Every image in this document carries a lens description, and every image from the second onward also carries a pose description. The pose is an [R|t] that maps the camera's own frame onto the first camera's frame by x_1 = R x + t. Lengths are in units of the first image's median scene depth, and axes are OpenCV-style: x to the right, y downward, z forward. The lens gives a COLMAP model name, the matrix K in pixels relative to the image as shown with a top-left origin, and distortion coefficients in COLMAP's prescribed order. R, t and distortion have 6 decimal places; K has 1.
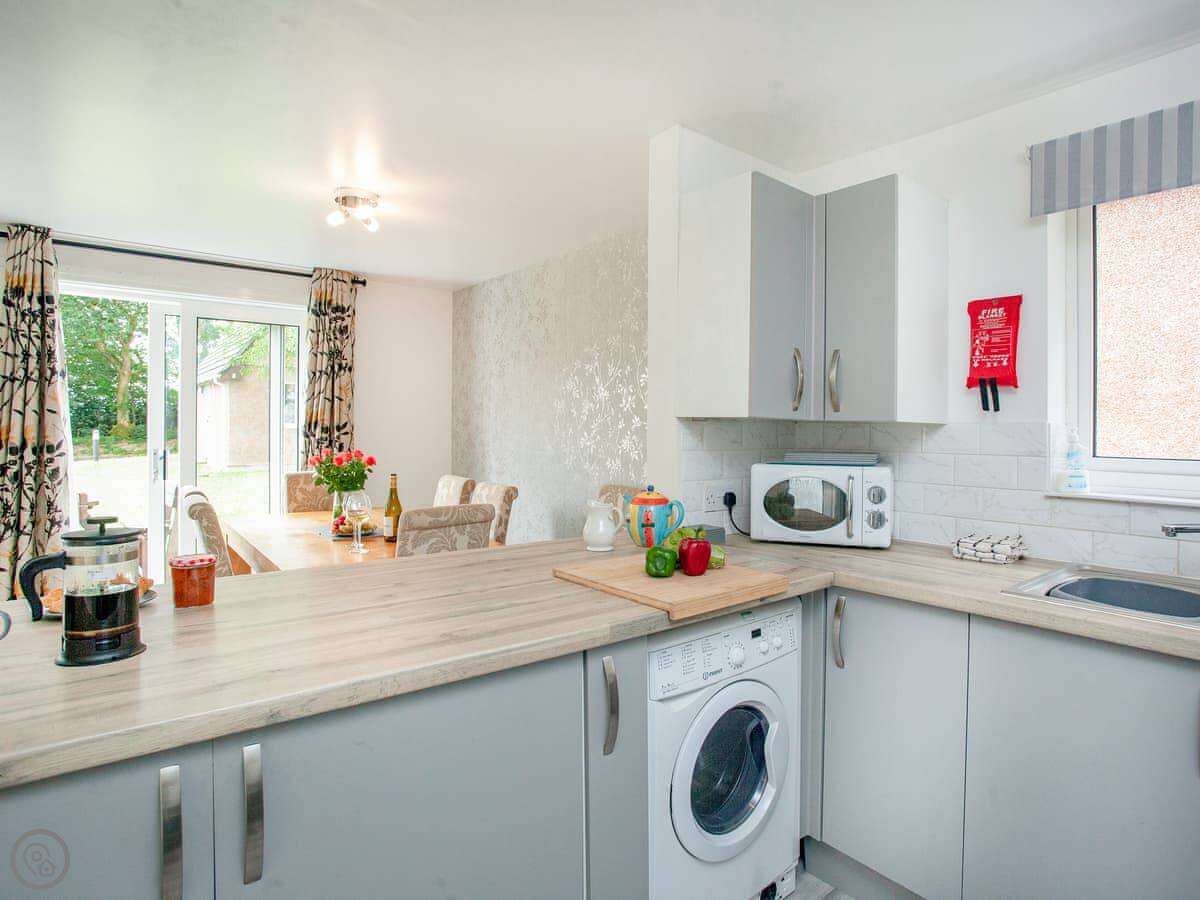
lens RADIAL K [[674.3, 0, 600.4], [0, 674.3, 436.6], [0, 0, 1]] dist [-0.041326, 0.017794]
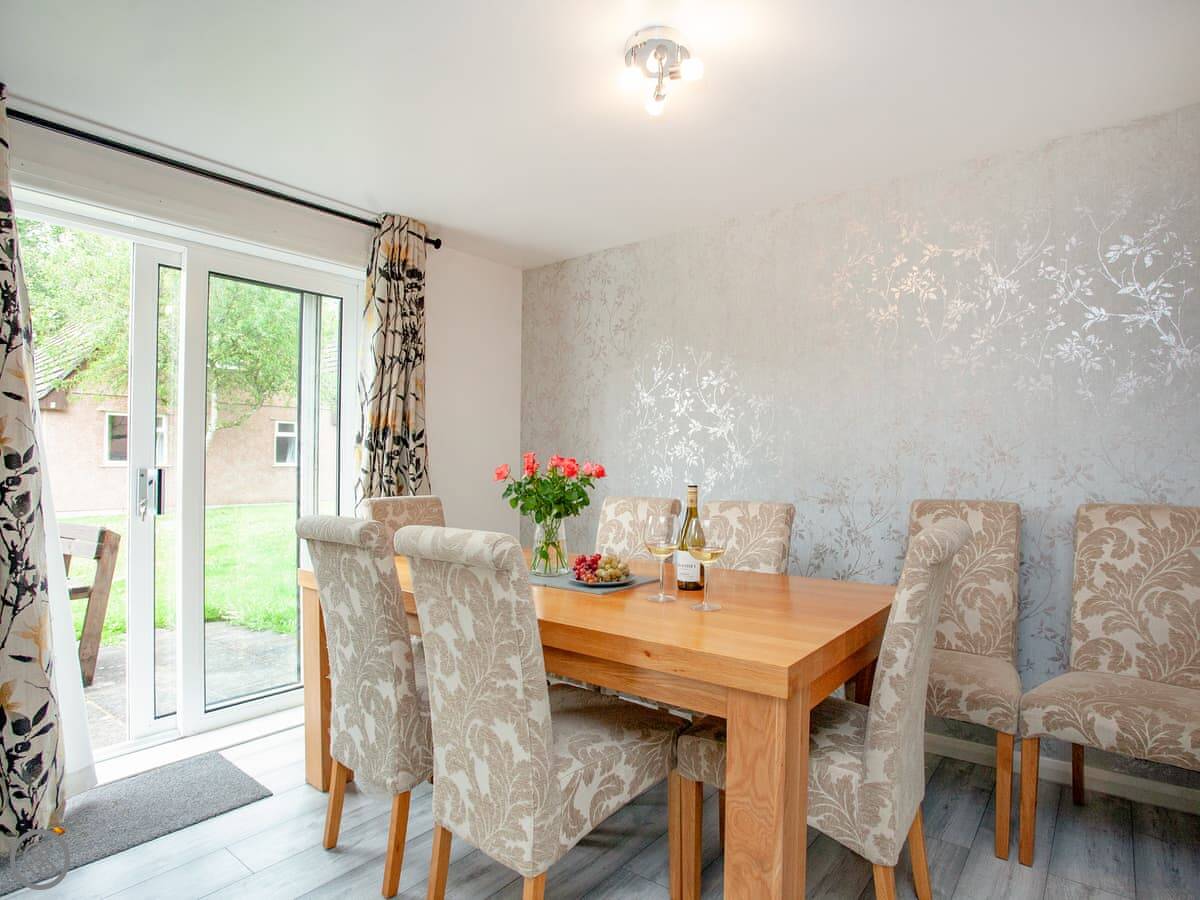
lens RADIAL K [[674.3, 0, 604.7], [0, 674.3, 462.3], [0, 0, 1]] dist [-0.041326, 0.017794]
pose [[0.973402, -0.007940, 0.228966, -0.361317], [0.011544, 0.999830, -0.014406, 0.027108], [-0.228812, 0.016666, 0.973328, 0.251580]]
